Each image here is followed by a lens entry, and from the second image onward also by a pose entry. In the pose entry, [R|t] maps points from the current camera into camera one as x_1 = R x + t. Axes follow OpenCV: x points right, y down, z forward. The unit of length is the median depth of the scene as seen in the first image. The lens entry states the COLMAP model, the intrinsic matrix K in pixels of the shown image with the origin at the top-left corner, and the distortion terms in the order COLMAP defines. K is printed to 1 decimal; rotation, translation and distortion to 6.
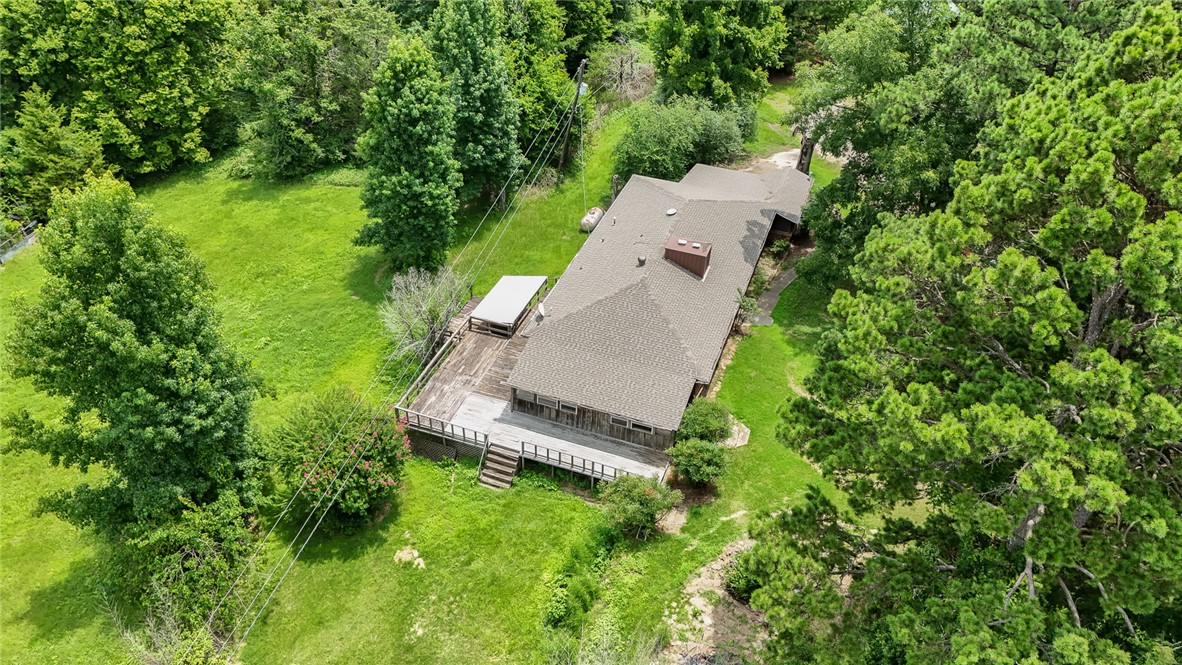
lens RADIAL K [[874.6, 0, 591.0], [0, 874.6, 332.5], [0, 0, 1]] dist [0.070182, -0.055859]
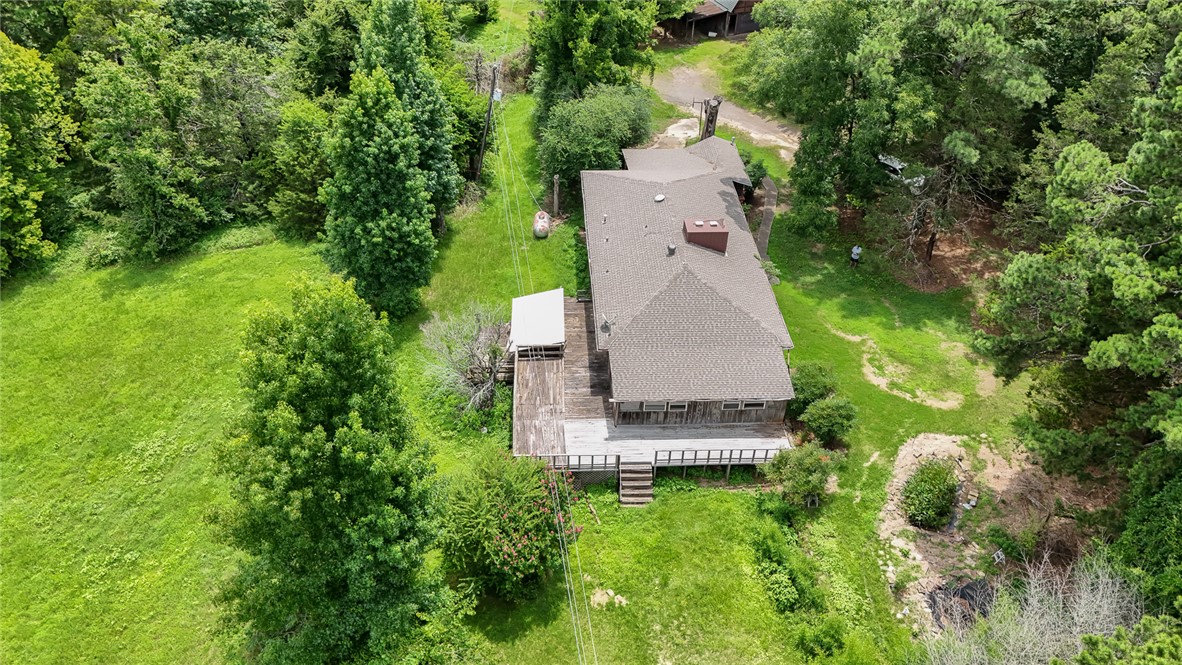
lens RADIAL K [[874.6, 0, 591.0], [0, 874.6, 332.5], [0, 0, 1]] dist [0.070182, -0.055859]
pose [[0.918373, -0.248131, 0.308258, -0.346360], [0.243435, 0.968398, 0.054259, -0.063686], [-0.311980, 0.025210, 0.949754, 0.067114]]
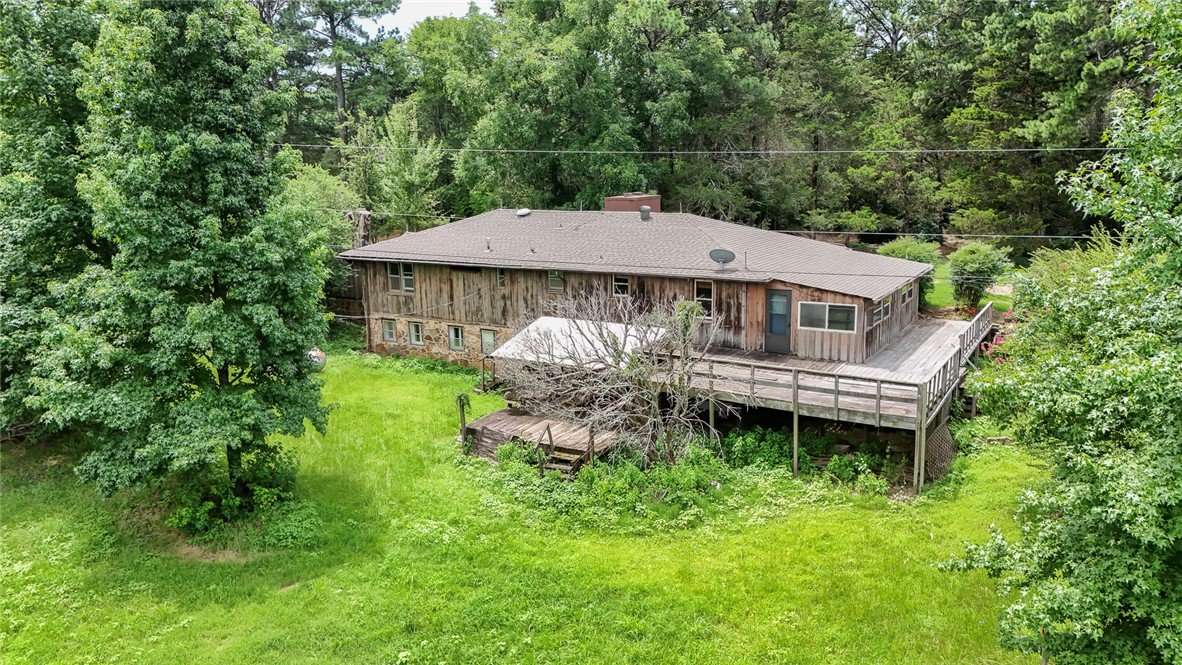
lens RADIAL K [[874.6, 0, 591.0], [0, 874.6, 332.5], [0, 0, 1]] dist [0.070182, -0.055859]
pose [[0.186136, -0.225623, 0.956268, -0.625228], [0.623906, 0.779008, 0.062358, -0.073669], [-0.759009, 0.585014, 0.285769, 0.845495]]
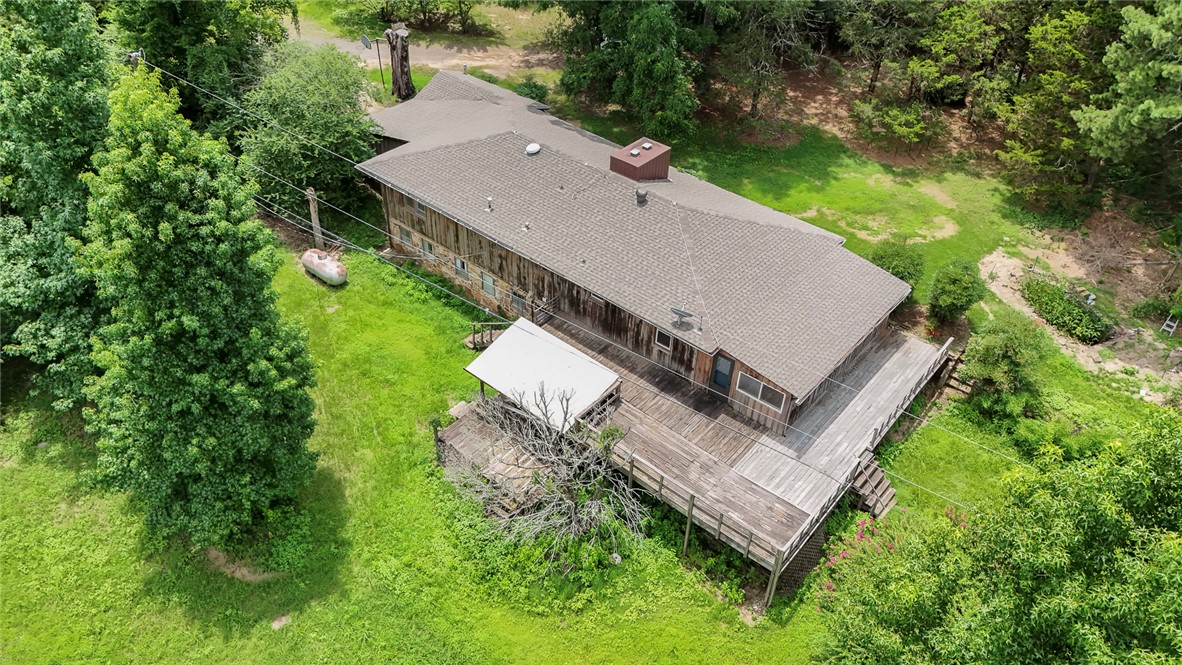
lens RADIAL K [[874.6, 0, 591.0], [0, 874.6, 332.5], [0, 0, 1]] dist [0.070182, -0.055859]
pose [[0.334843, -0.604419, 0.722882, -0.524164], [0.554393, 0.746702, 0.367538, -0.274096], [-0.761924, 0.277693, 0.585113, 0.607407]]
